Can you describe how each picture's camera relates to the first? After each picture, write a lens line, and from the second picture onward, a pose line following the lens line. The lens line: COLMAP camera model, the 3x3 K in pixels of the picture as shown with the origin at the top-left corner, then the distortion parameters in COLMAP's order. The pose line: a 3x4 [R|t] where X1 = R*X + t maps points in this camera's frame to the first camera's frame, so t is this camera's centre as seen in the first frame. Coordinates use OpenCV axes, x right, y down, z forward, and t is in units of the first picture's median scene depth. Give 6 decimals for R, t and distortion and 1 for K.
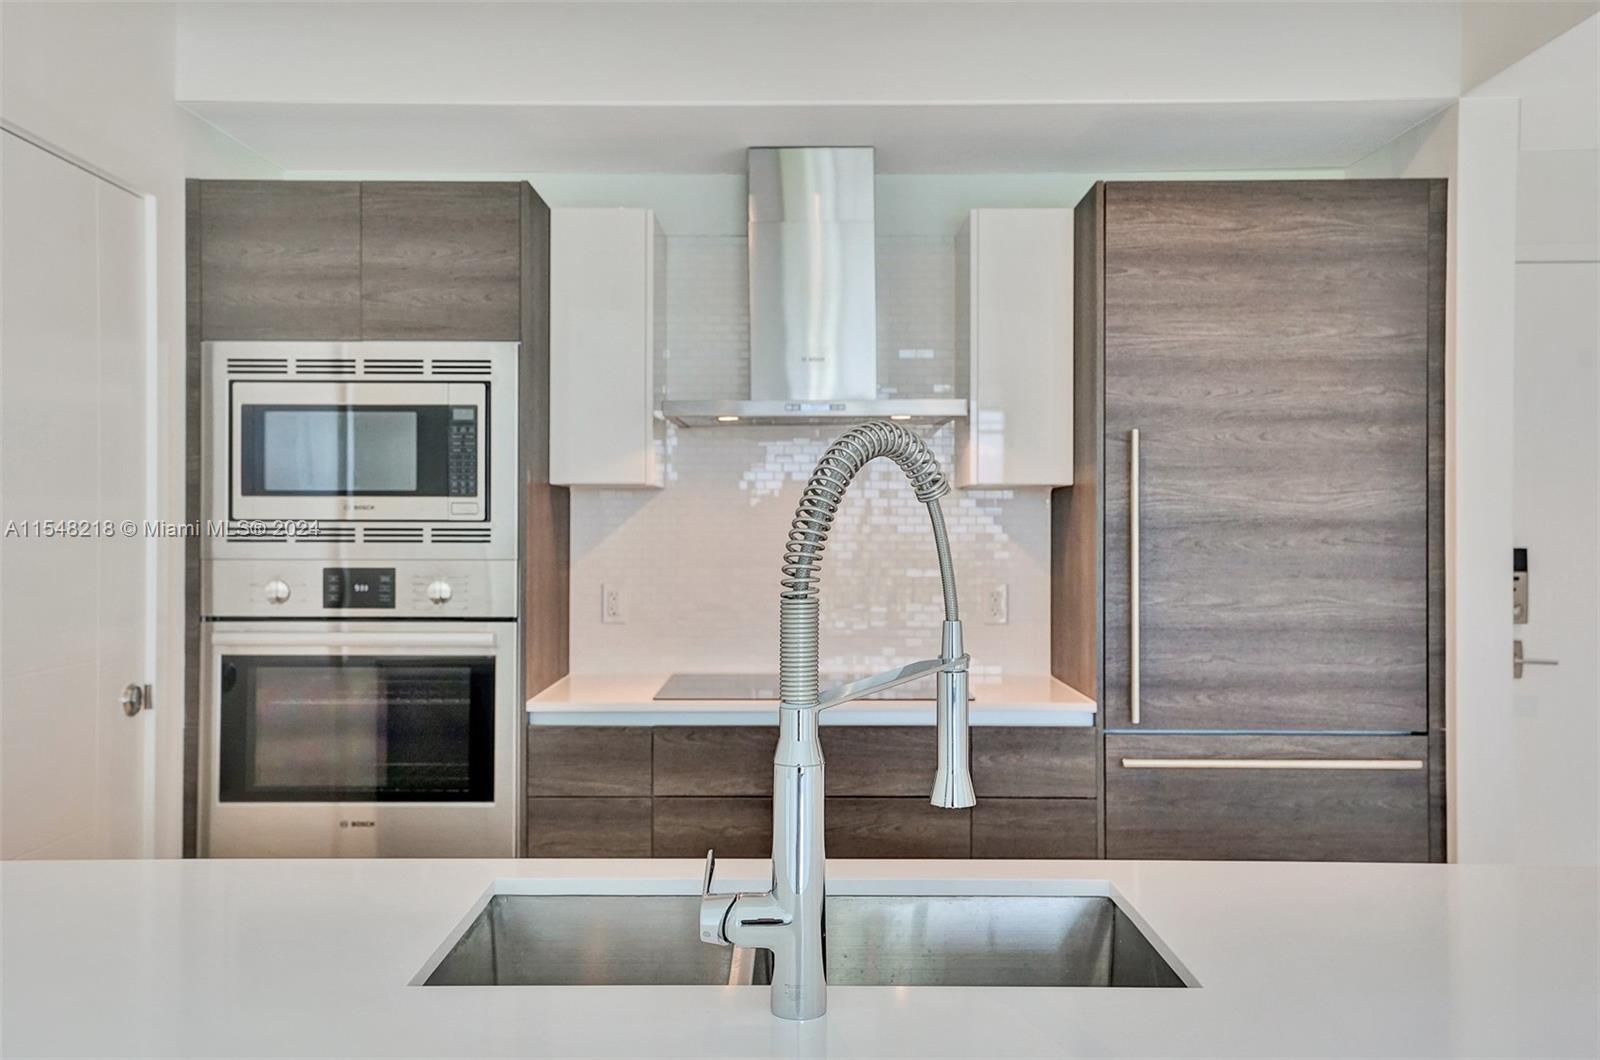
lens RADIAL K [[1474.1, 0, 800.0], [0, 1474.1, 530.0], [0, 0, 1]] dist [0.053766, 0.003099]
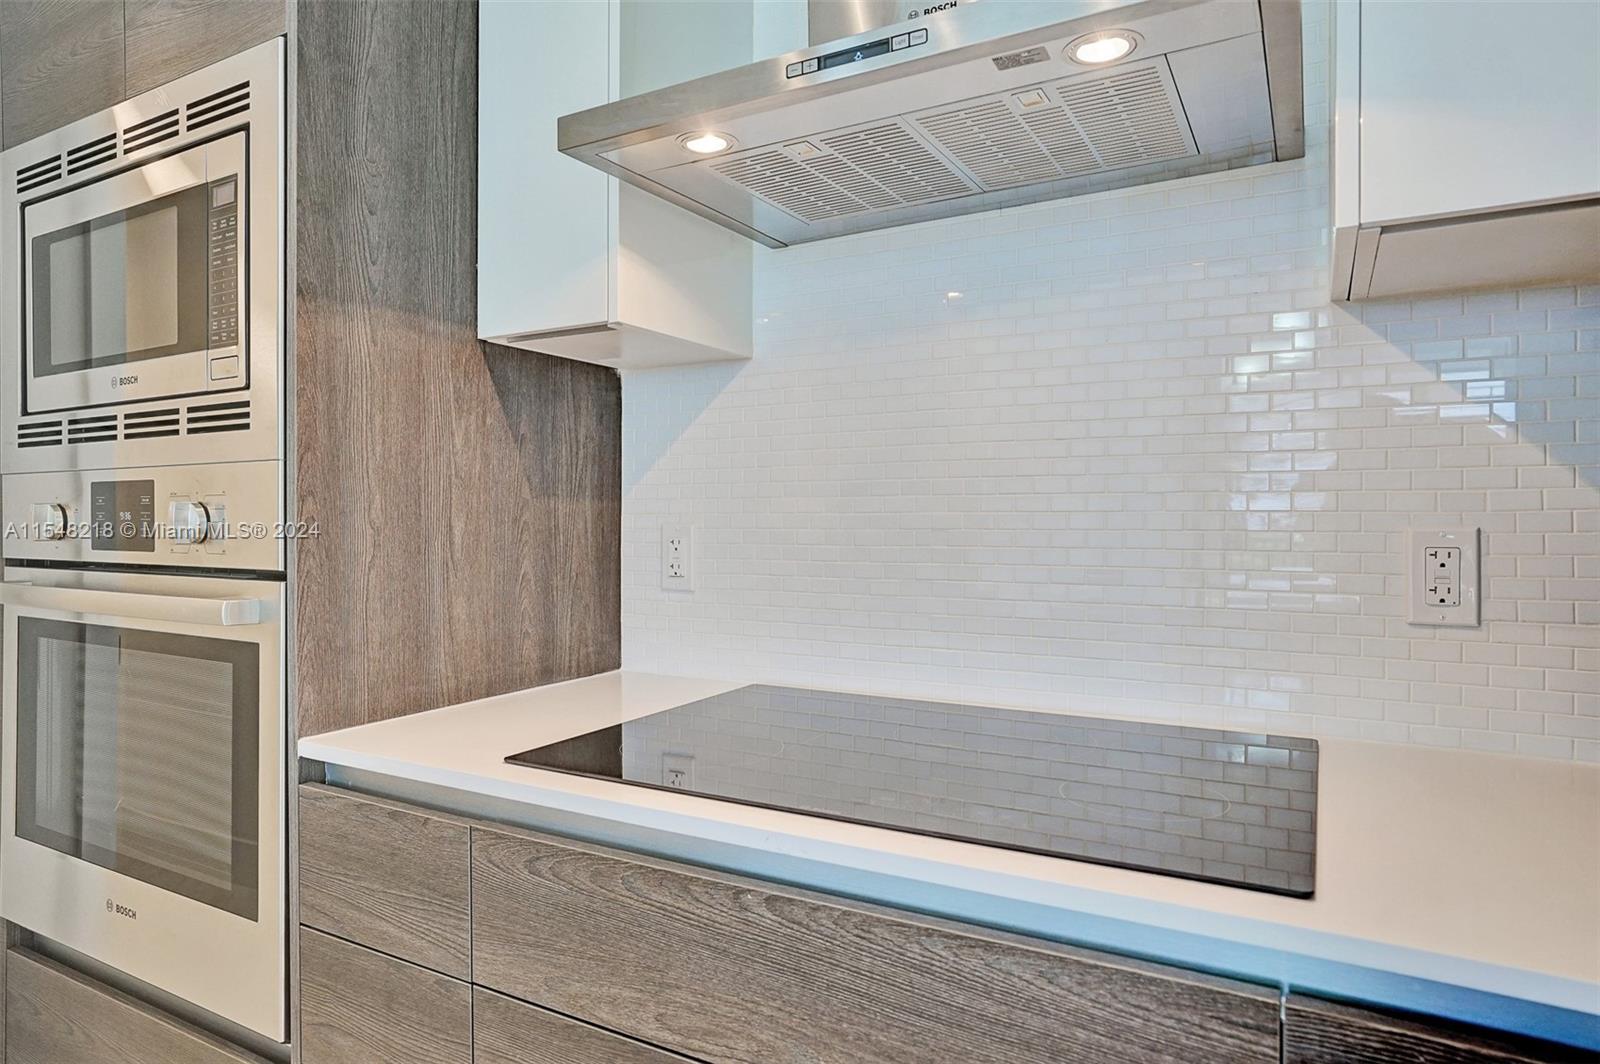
lens RADIAL K [[969.9, 0, 790.0], [0, 969.9, 520.3], [0, 0, 1]] dist [-0.017990, 0.002715]
pose [[0.867419, -0.001308, -0.497577, 0.127861], [-0.000100, 0.999996, -0.002801, 0.042037], [0.497579, 0.002480, 0.867415, 0.797612]]
